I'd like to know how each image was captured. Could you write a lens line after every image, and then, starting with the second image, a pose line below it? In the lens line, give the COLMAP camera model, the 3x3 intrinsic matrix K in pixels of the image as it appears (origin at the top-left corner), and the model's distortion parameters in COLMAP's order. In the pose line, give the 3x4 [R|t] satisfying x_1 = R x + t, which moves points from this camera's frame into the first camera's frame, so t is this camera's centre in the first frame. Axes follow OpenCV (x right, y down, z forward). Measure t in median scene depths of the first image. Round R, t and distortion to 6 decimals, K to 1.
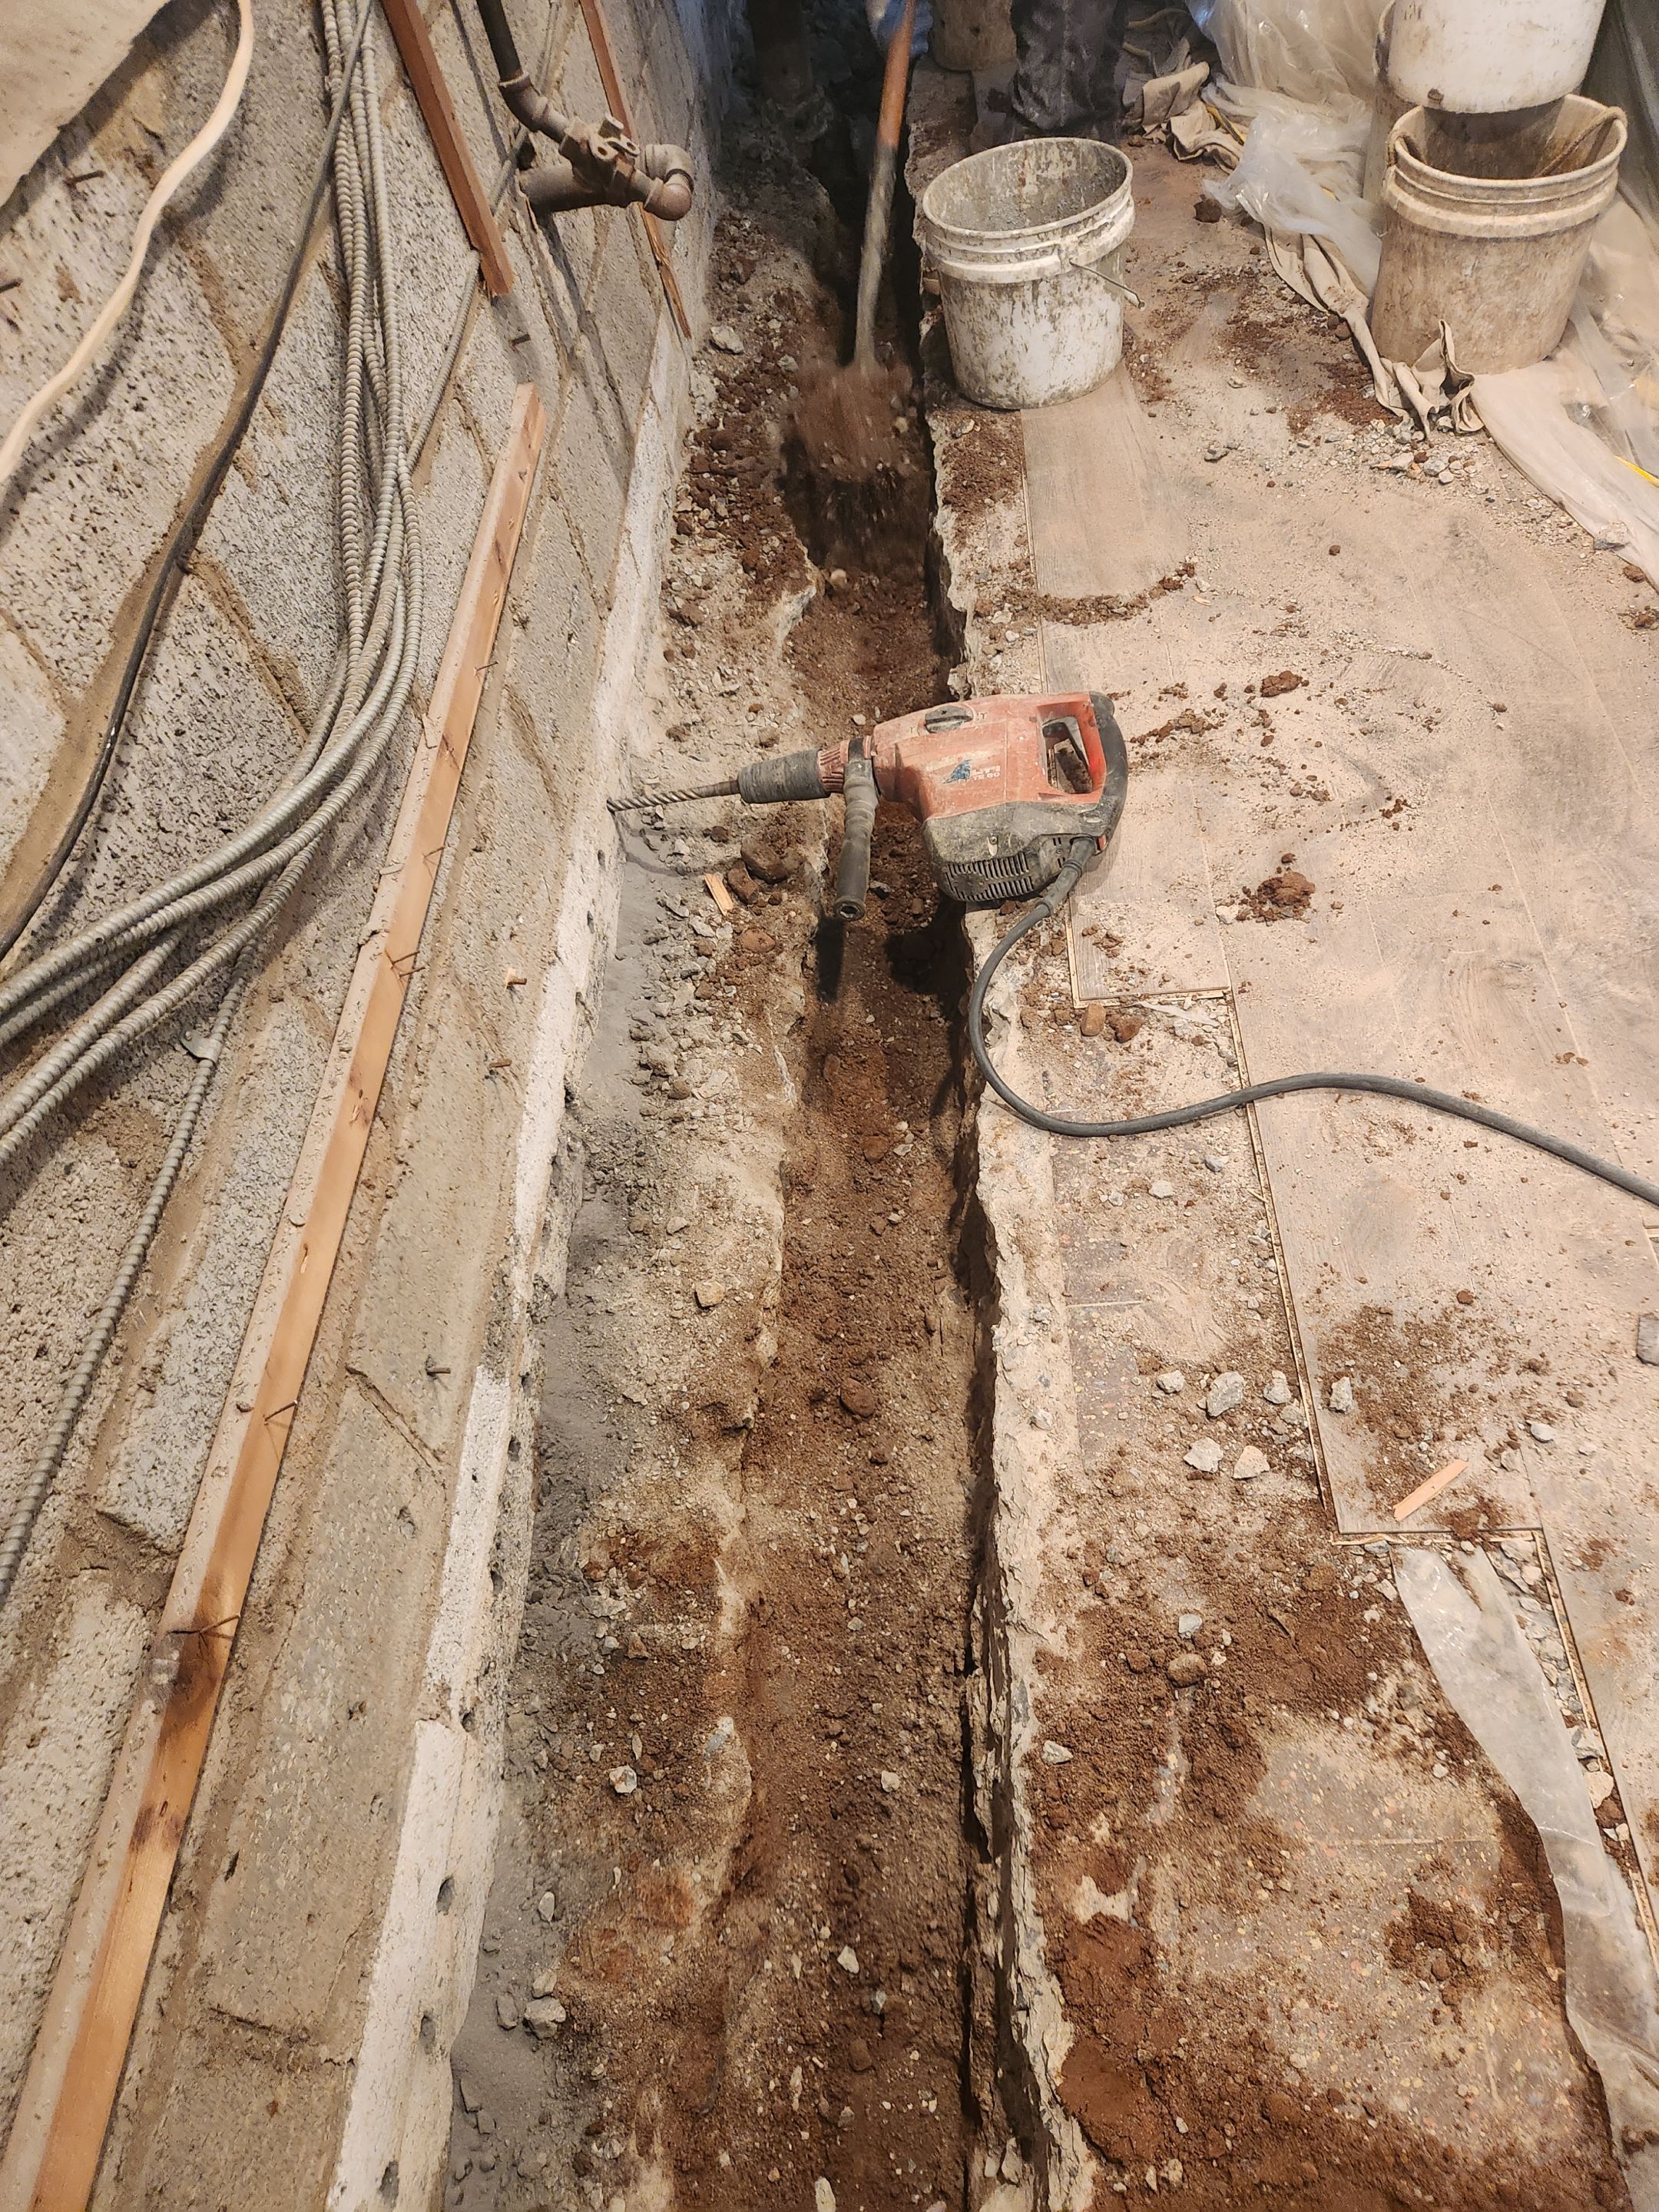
lens RADIAL K [[1459.4, 0, 865.7], [0, 1459.4, 1105.5], [0, 0, 1]] dist [0.065010, -0.057707]
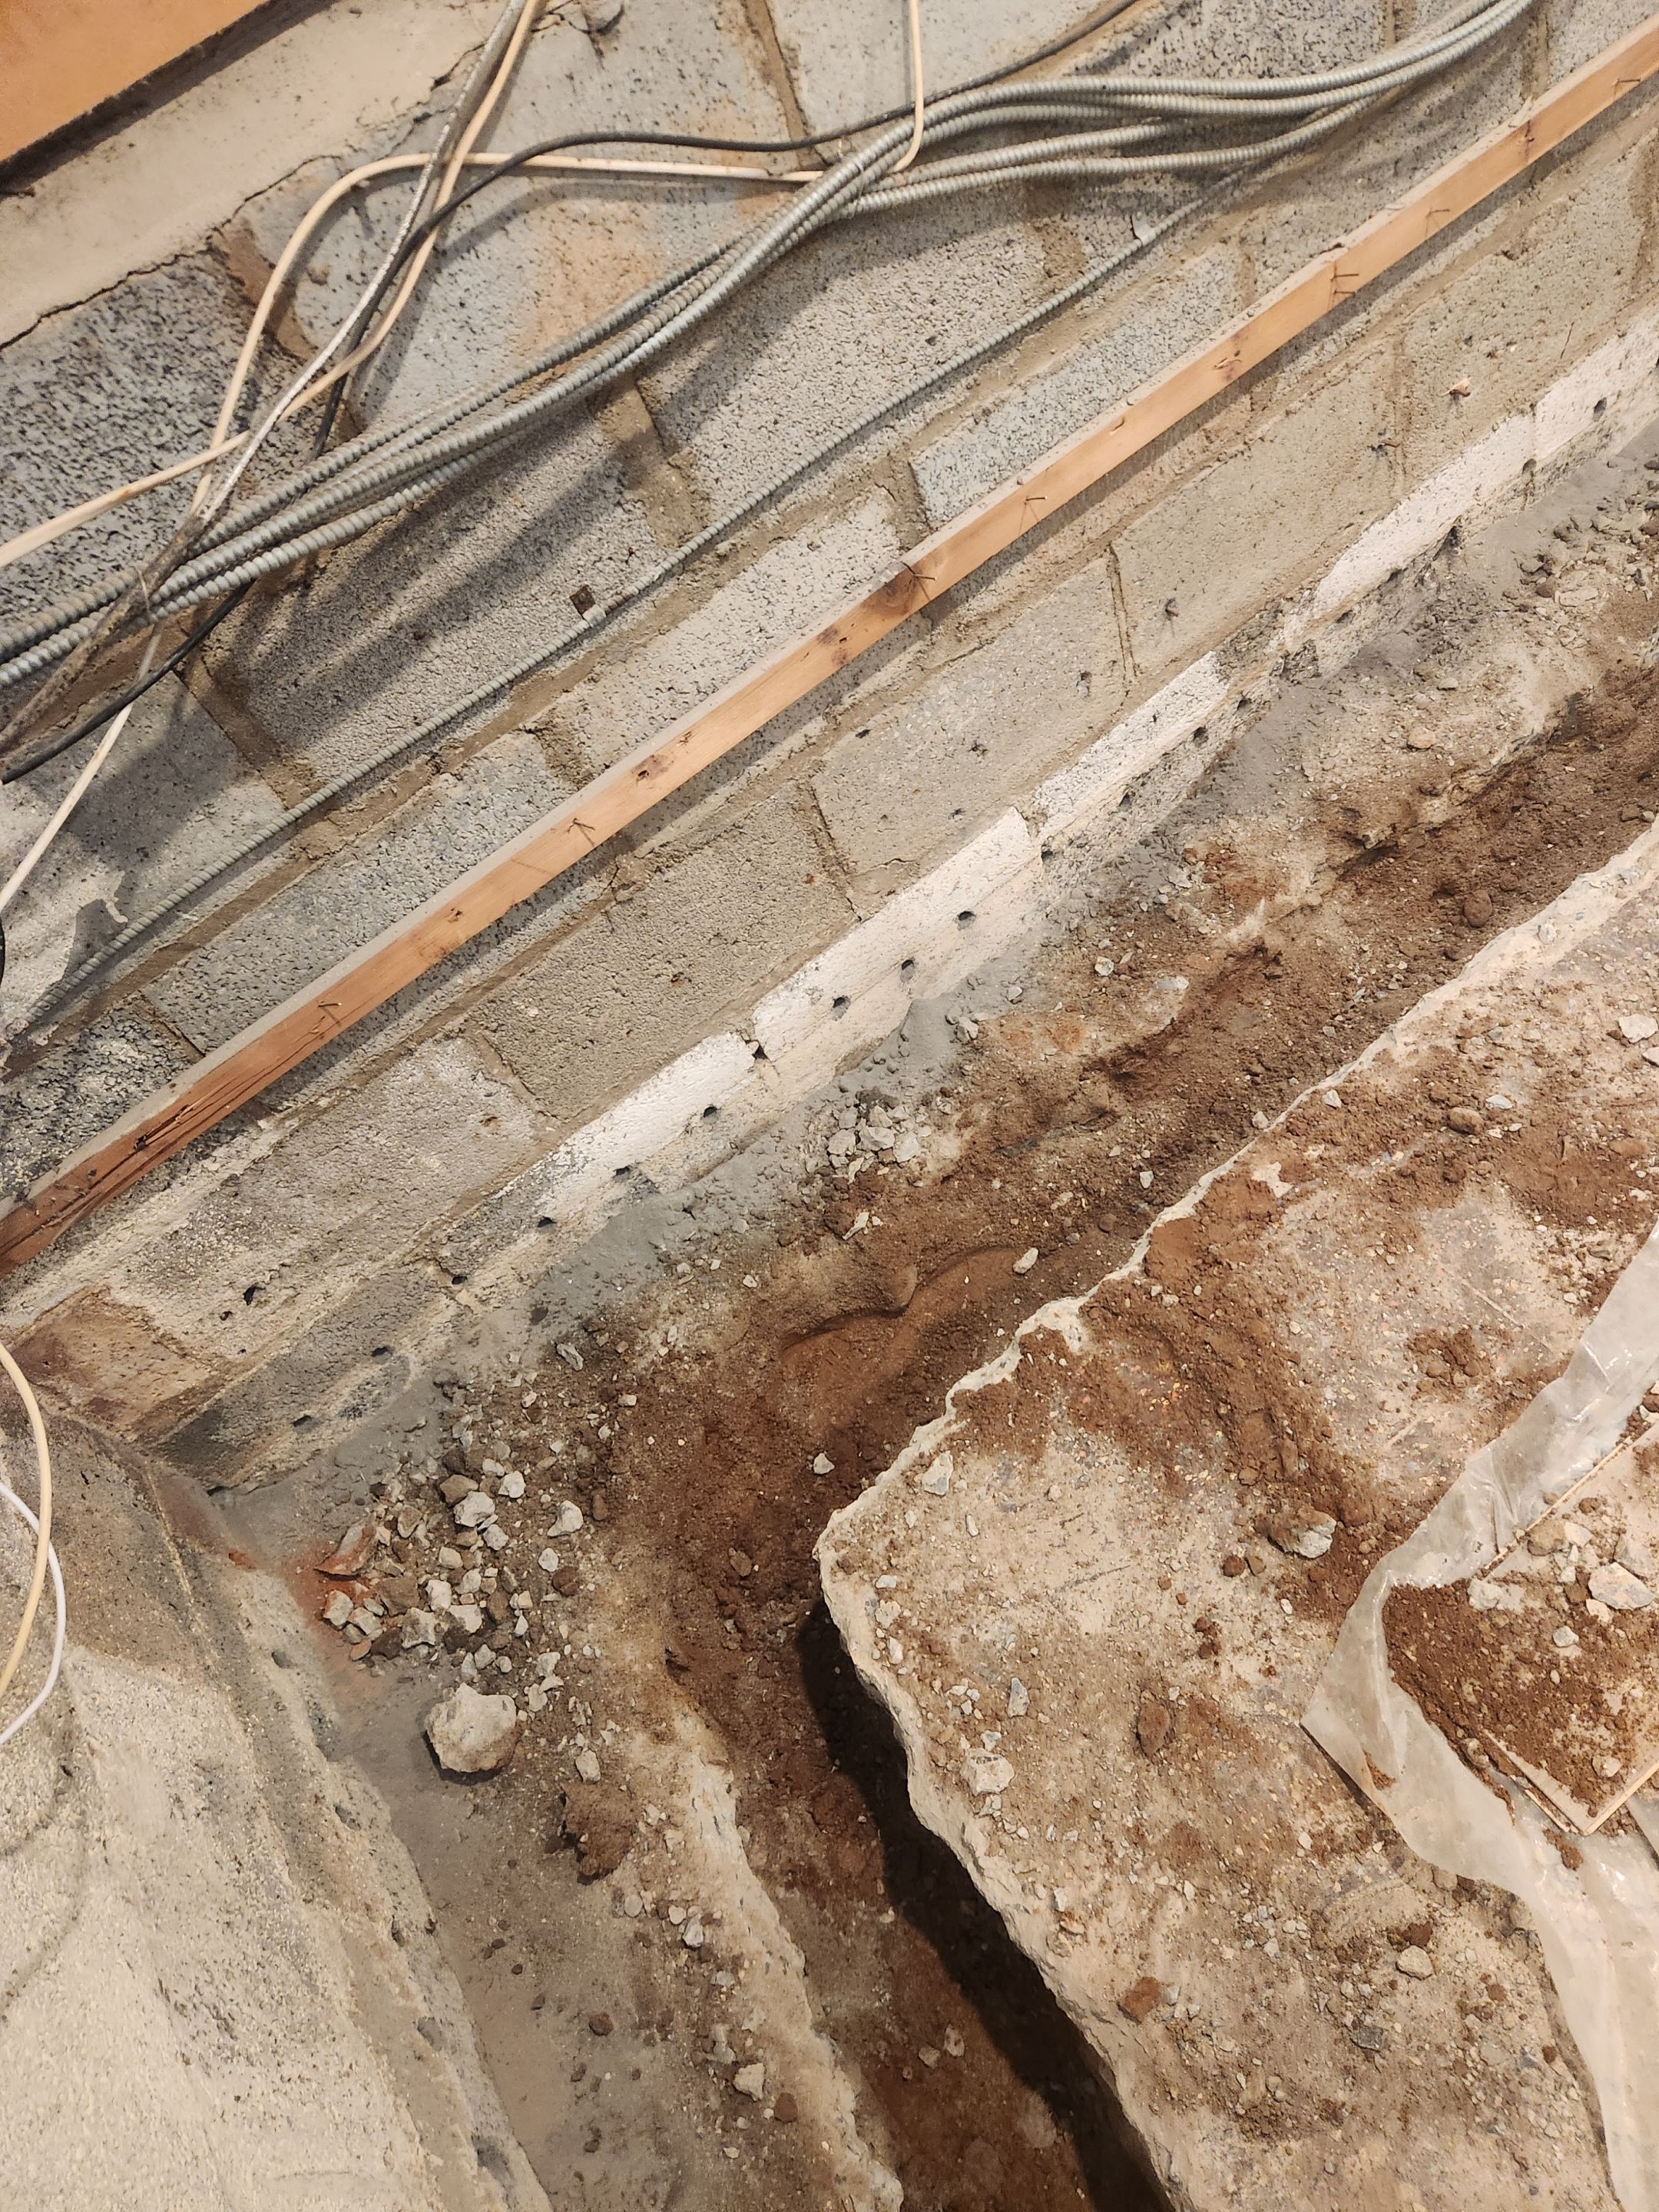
lens RADIAL K [[1459.4, 0, 865.7], [0, 1459.4, 1105.5], [0, 0, 1]] dist [0.065010, -0.057707]
pose [[0.601244, 0.631658, -0.489401, 0.472322], [-0.492308, 0.775241, 0.395770, 0.138076], [0.629395, 0.002982, 0.777080, -0.197223]]
